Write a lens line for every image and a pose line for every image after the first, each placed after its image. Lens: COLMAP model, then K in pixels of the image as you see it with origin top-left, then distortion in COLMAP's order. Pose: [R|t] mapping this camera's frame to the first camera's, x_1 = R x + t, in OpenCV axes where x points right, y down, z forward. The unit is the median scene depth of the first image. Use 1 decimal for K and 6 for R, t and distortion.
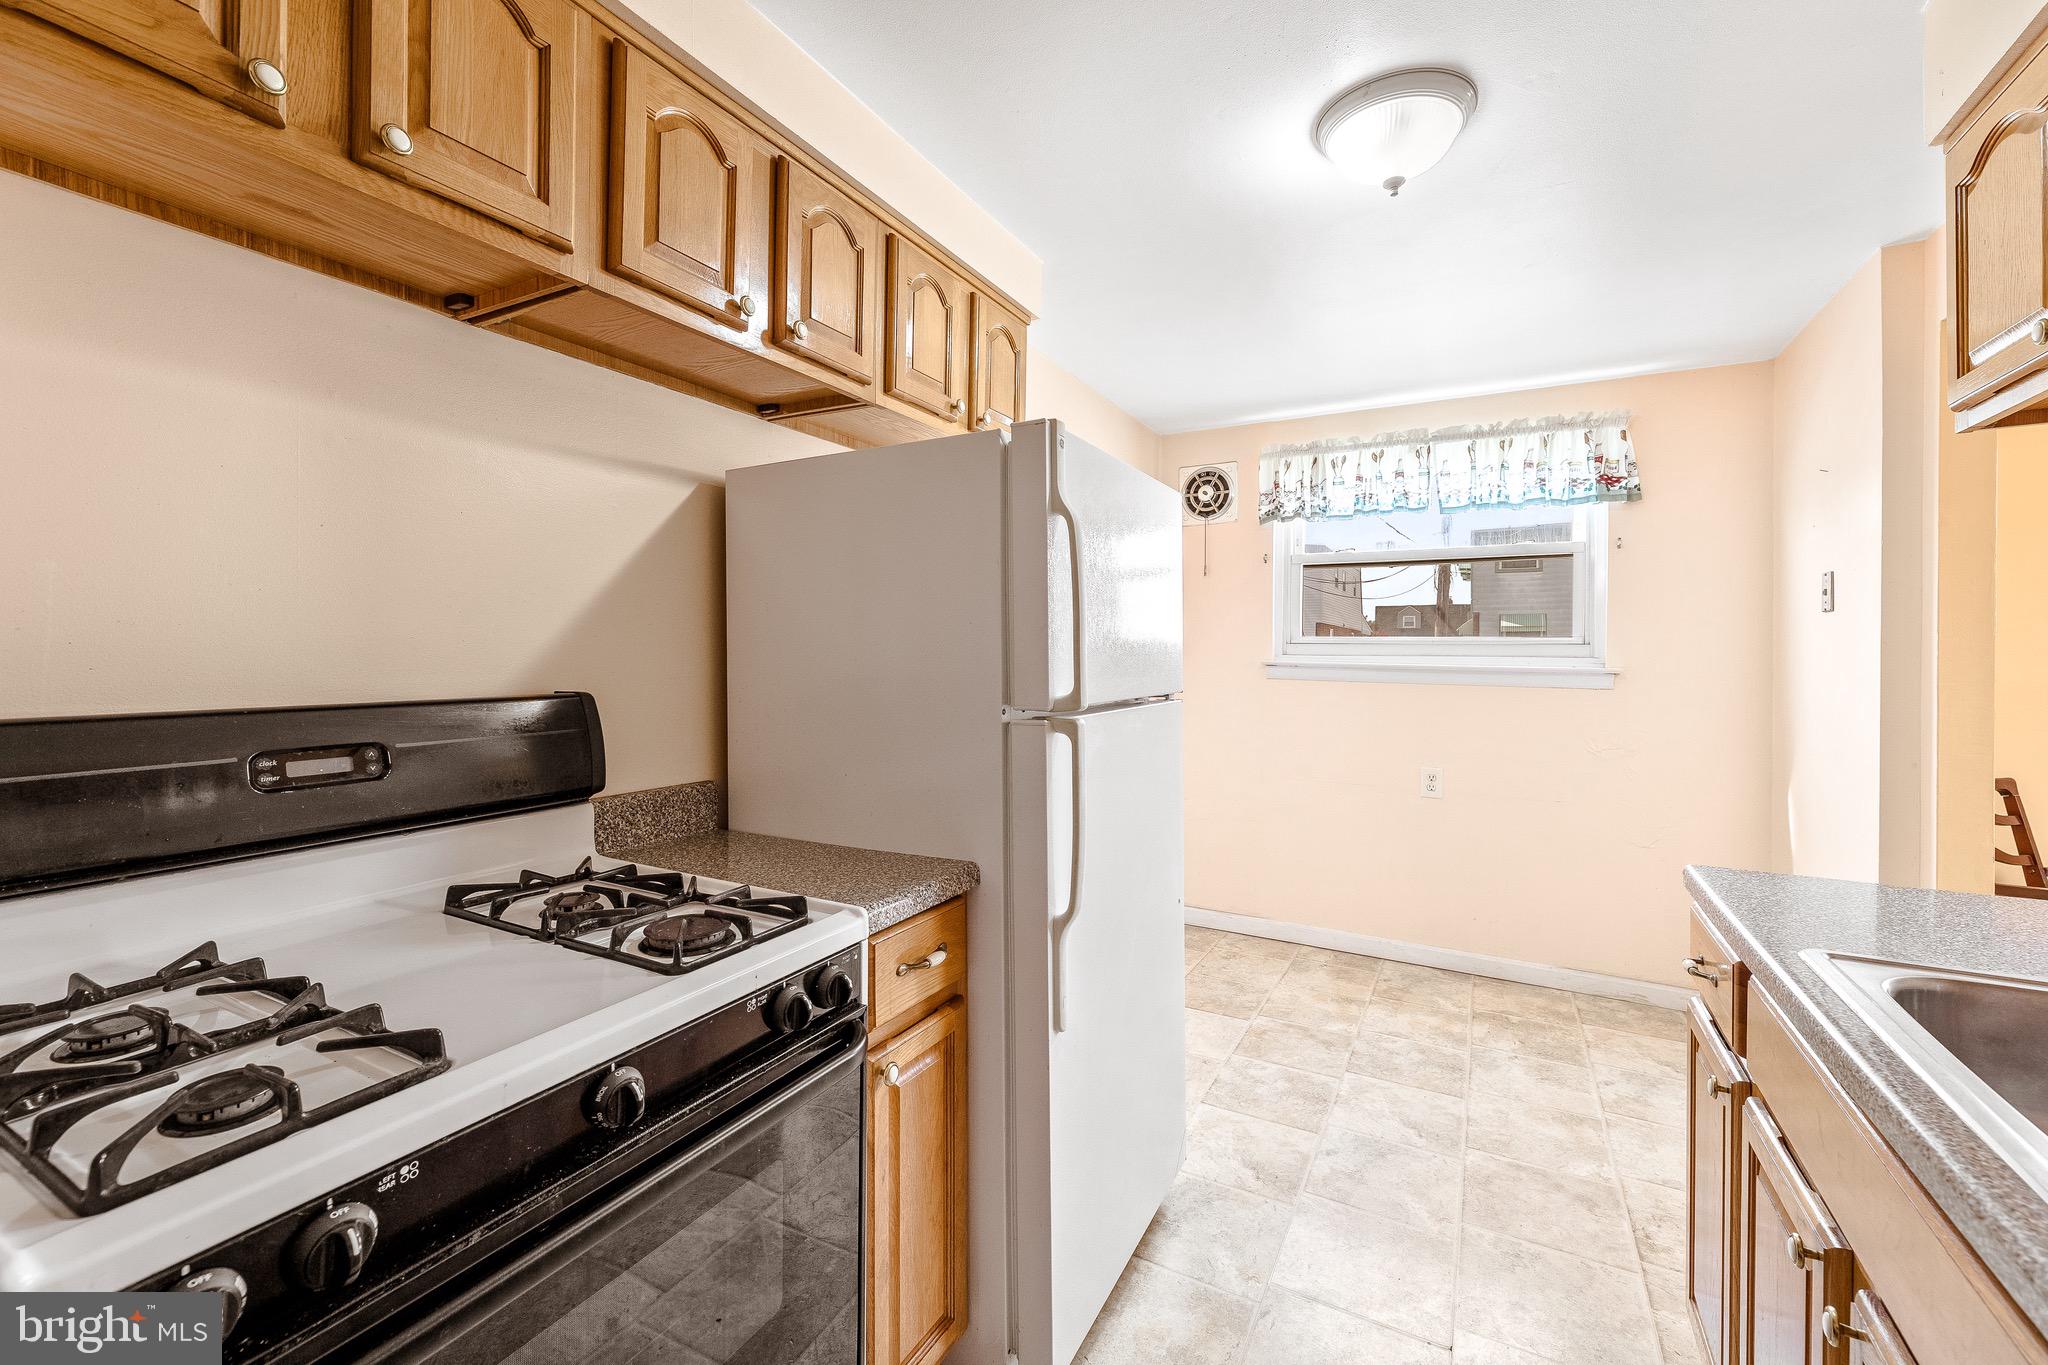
lens RADIAL K [[836.3, 0, 1048.6], [0, 836.3, 652.7], [0, 0, 1]] dist [0.001472, -0.000339]
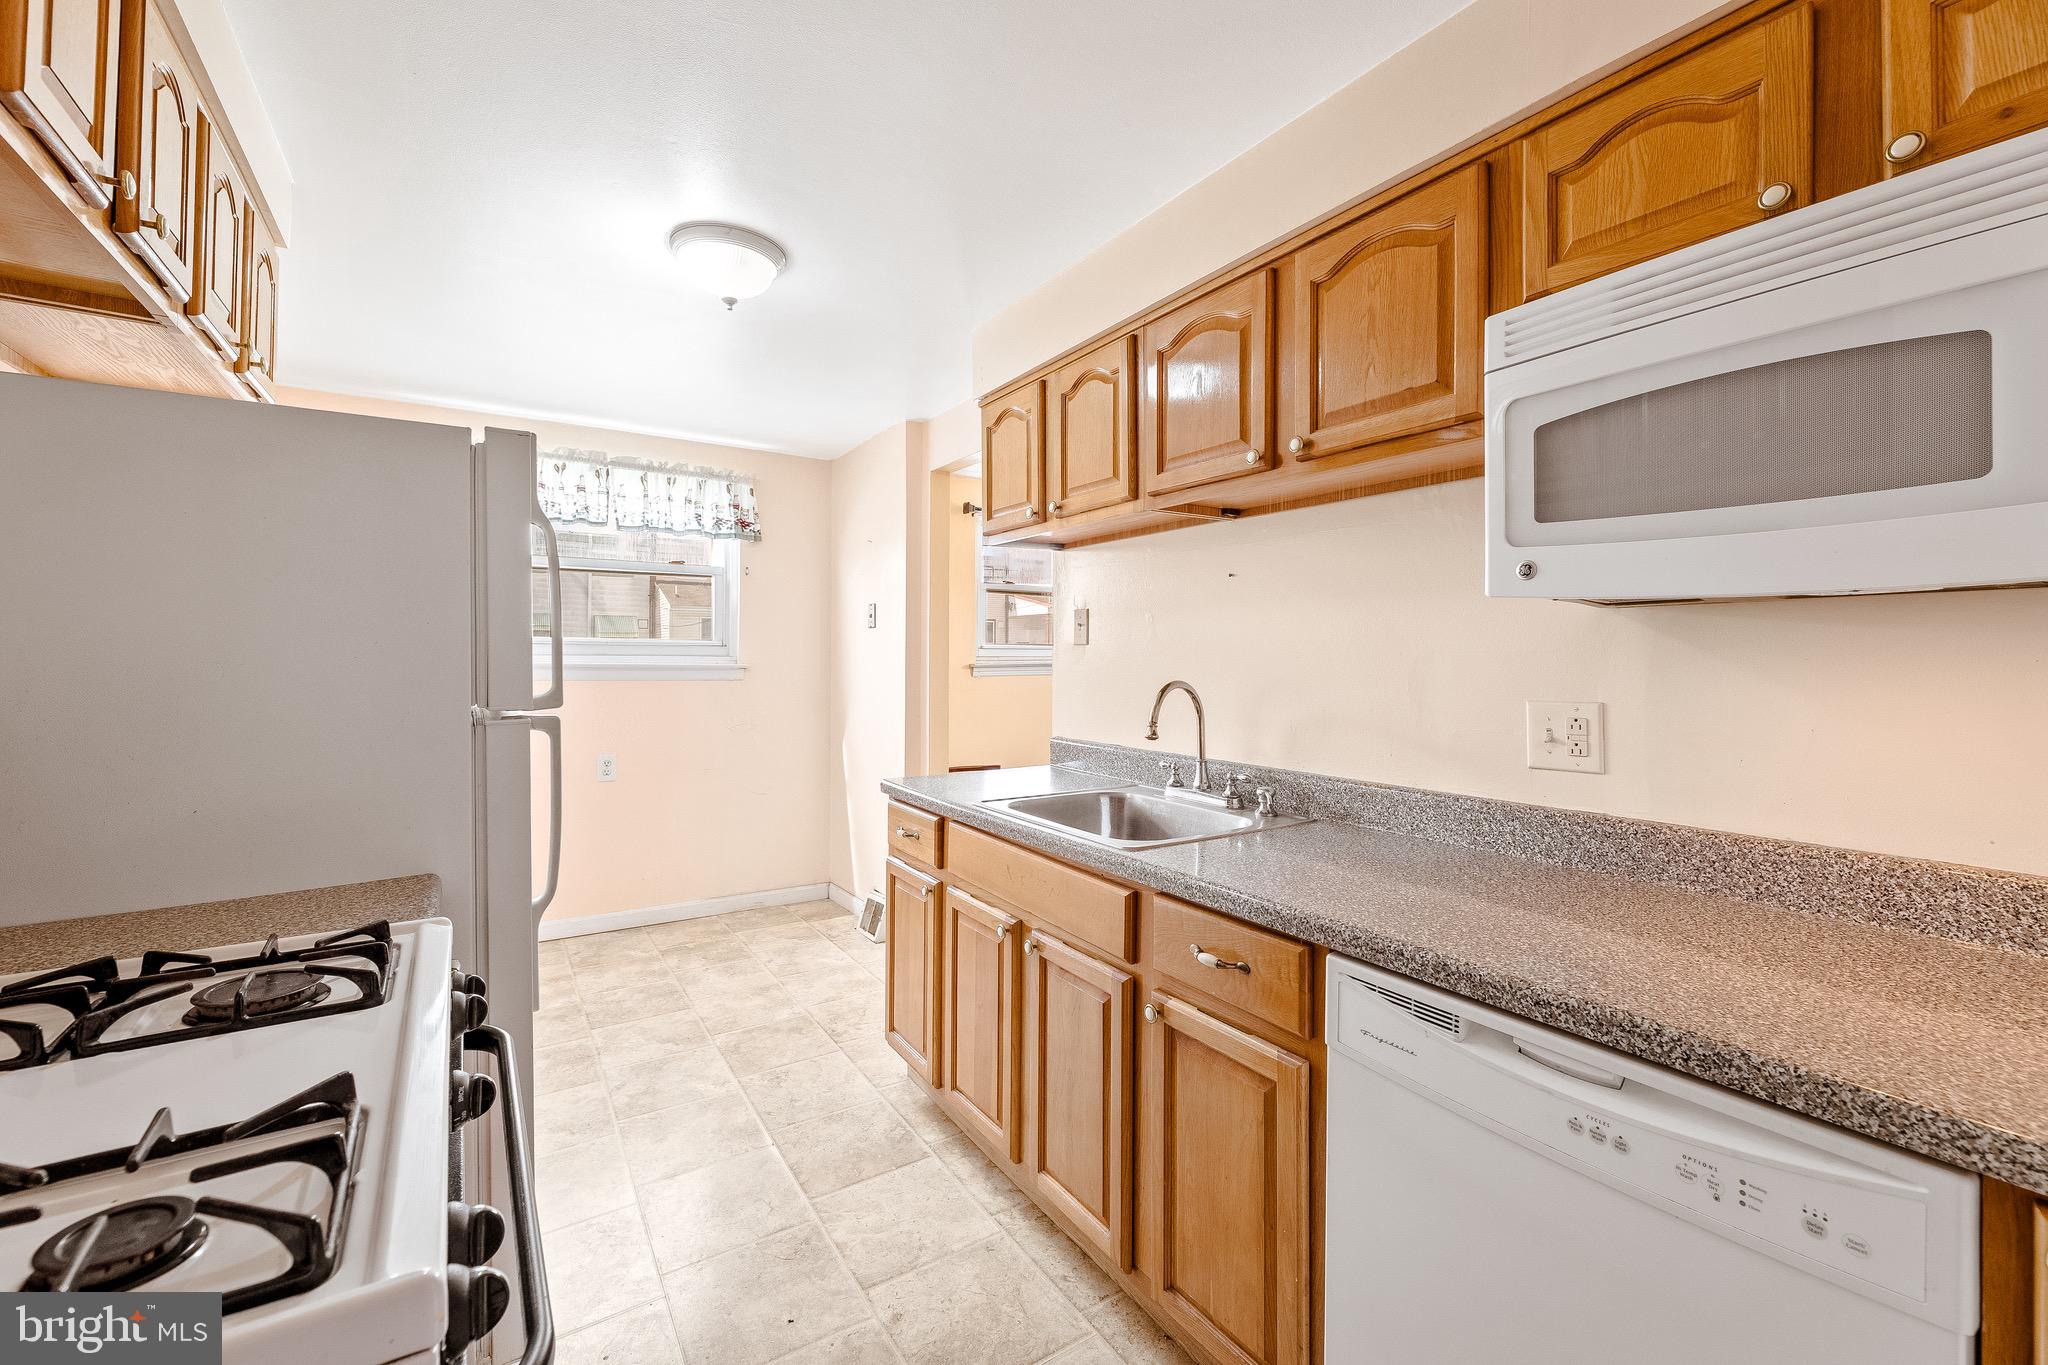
lens RADIAL K [[836.3, 0, 1003.8], [0, 836.3, 652.8], [0, 0, 1]] dist [0.001472, -0.000339]
pose [[0.487278, 0.000297, 0.873247, -0.295883], [-0.002342, 0.999997, 0.000967, -0.002107], [-0.873244, -0.002517, 0.487277, -0.016347]]
